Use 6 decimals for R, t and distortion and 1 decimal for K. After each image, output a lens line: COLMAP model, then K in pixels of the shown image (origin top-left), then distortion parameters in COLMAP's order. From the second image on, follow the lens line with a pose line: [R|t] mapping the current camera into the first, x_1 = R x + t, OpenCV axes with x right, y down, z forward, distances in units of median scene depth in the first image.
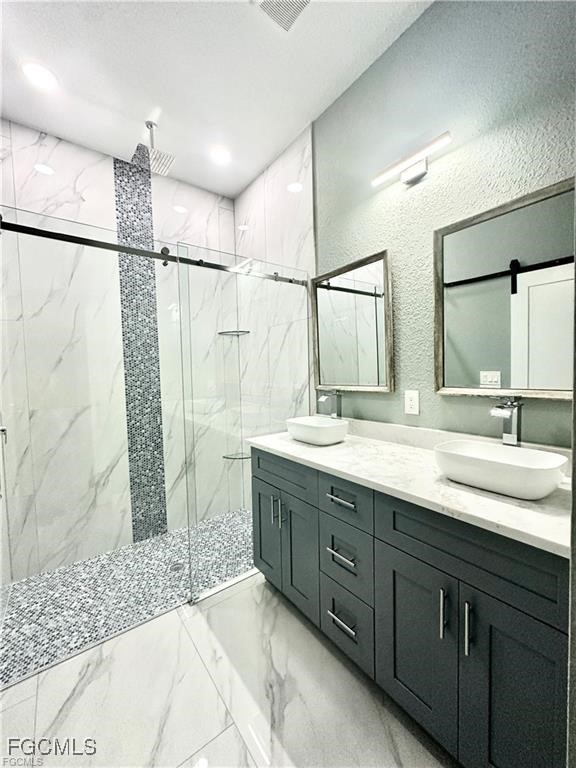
lens RADIAL K [[303.9, 0, 288.4], [0, 303.9, 384.8], [0, 0, 1]] dist [-0.001806, 0.000606]
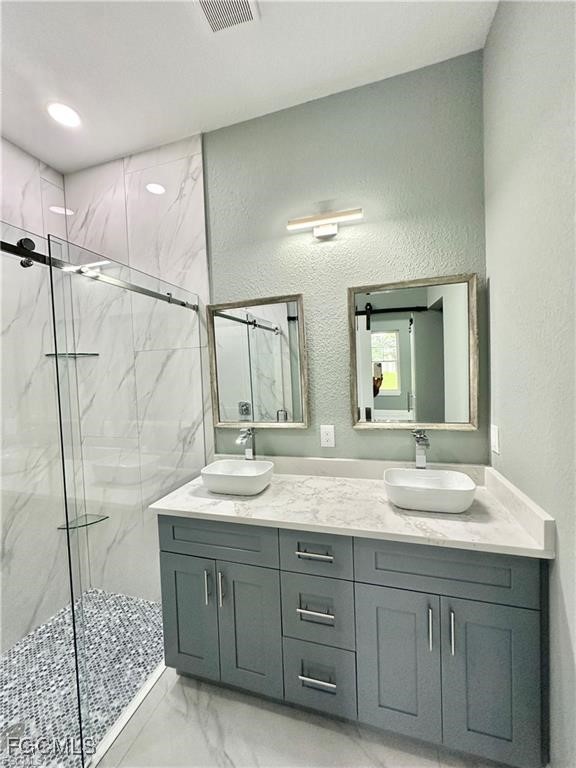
lens RADIAL K [[303.9, 0, 285.7], [0, 303.9, 385.1], [0, 0, 1]] dist [-0.001806, 0.000606]
pose [[0.810297, -0.029527, 0.585274, -0.293835], [0.045202, 0.998904, -0.012186, -0.099771], [-0.584273, 0.036330, 0.810744, 0.160695]]
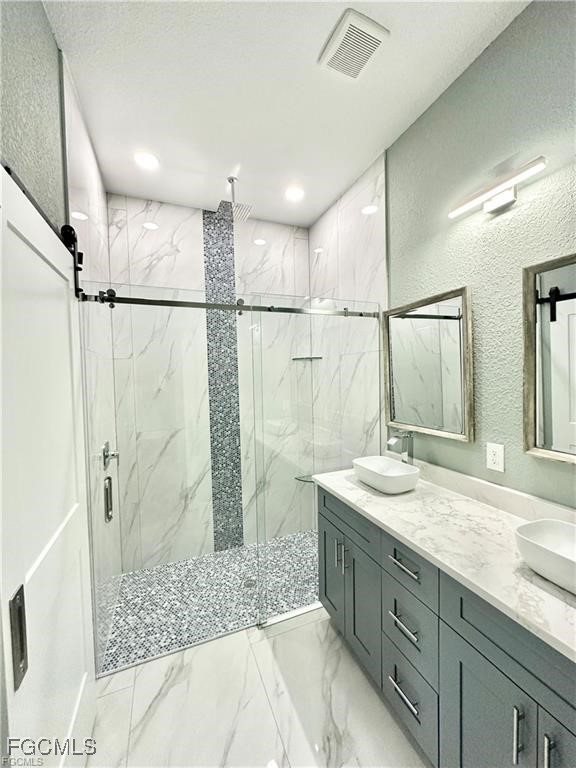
lens RADIAL K [[303.9, 0, 289.9], [0, 303.9, 385.0], [0, 0, 1]] dist [-0.001806, 0.000606]
pose [[0.966938, 0.011812, -0.254740, 0.041778], [-0.012876, 0.999914, -0.002508, -0.119009], [0.254688, 0.005705, 0.967006, -0.009398]]
